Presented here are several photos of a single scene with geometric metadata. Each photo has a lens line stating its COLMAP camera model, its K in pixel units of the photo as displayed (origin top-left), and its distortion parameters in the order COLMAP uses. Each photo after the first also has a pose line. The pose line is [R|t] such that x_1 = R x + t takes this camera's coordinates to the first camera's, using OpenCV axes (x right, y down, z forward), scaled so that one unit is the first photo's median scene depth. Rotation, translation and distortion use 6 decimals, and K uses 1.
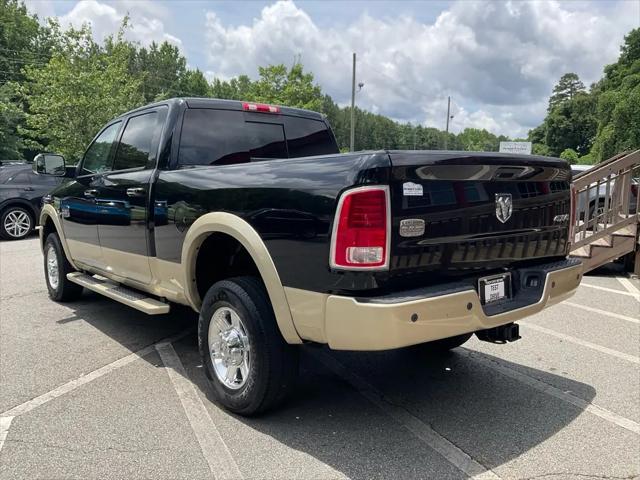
lens RADIAL K [[541.5, 0, 320.0], [0, 541.5, 240.0], [0, 0, 1]] dist [0.018726, -0.004703]
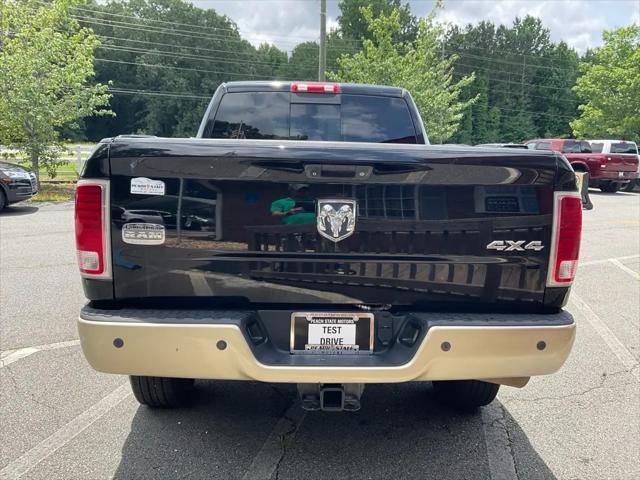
lens RADIAL K [[541.5, 0, 320.0], [0, 541.5, 240.0], [0, 0, 1]] dist [0.018726, -0.004703]
pose [[0.792816, 0.111512, -0.599173, 0.410049], [-0.090027, 0.993762, 0.065827, -0.042879], [0.602775, 0.001753, 0.797909, 0.240040]]
